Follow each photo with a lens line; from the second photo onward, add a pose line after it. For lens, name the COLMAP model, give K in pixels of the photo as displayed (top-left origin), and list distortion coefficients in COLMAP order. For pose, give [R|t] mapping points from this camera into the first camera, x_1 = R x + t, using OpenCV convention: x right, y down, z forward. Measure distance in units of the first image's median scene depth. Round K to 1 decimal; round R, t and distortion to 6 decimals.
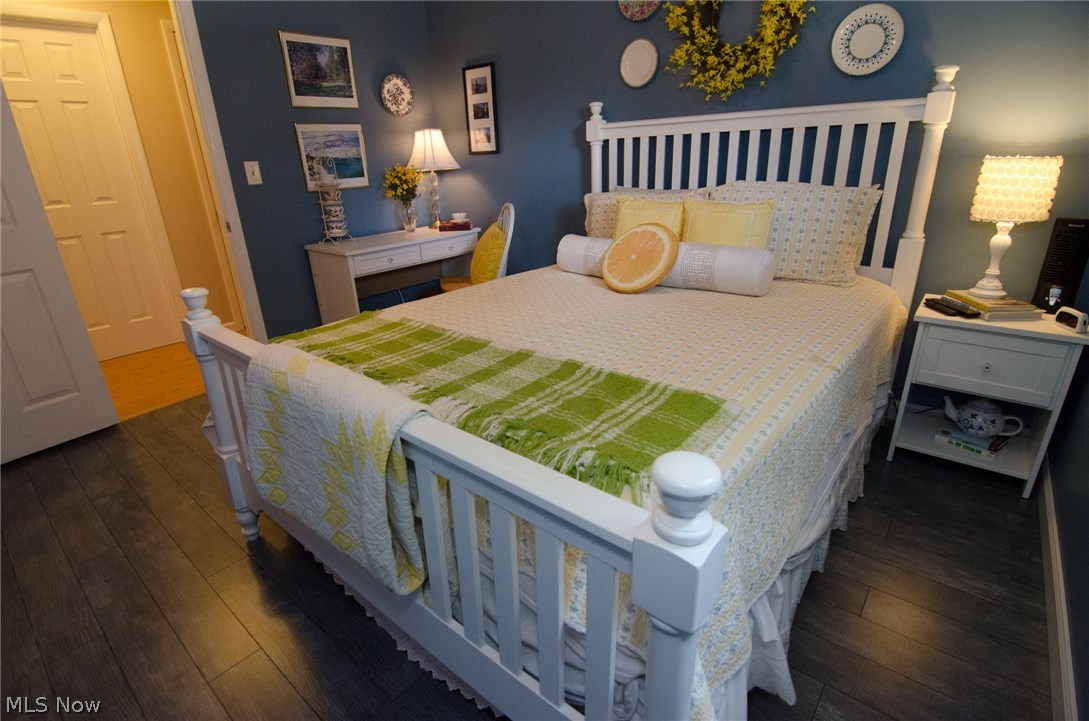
lens RADIAL K [[522.2, 0, 540.4], [0, 522.2, 363.2], [0, 0, 1]] dist [-0.016234, -0.004135]
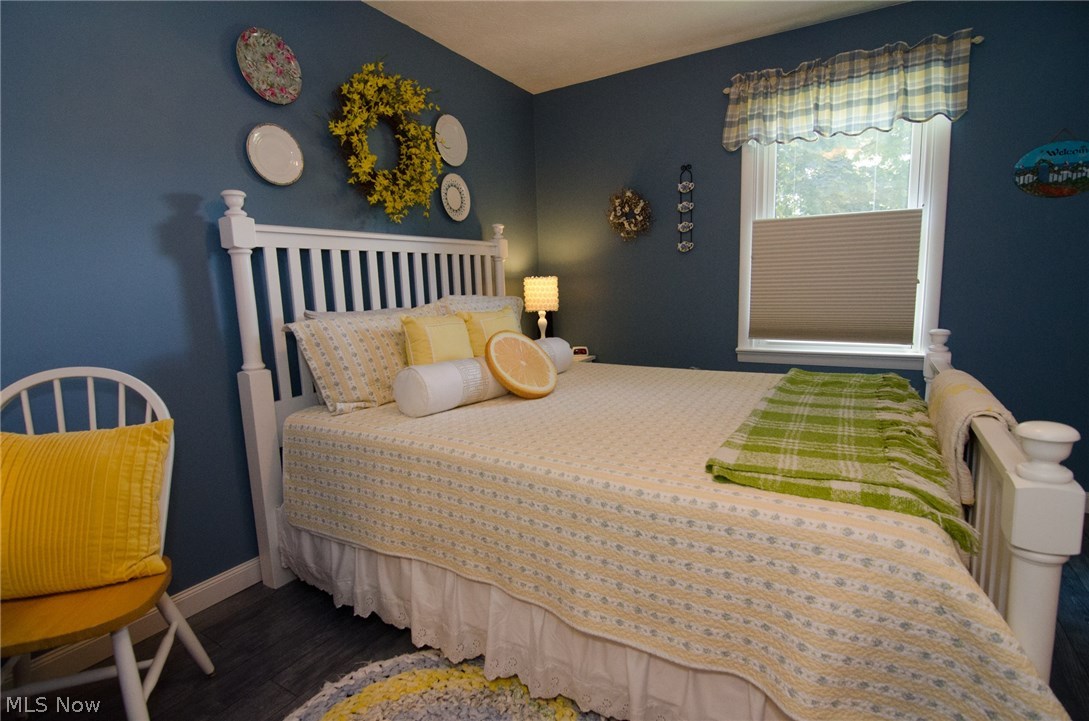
lens RADIAL K [[522.2, 0, 539.7], [0, 522.2, 354.9], [0, 0, 1]] dist [-0.016234, -0.004135]
pose [[-0.161791, -0.100460, 0.981698, -0.652696], [0.385528, 0.909312, 0.156590, -0.297137], [-0.908401, 0.403807, -0.108388, 0.881949]]
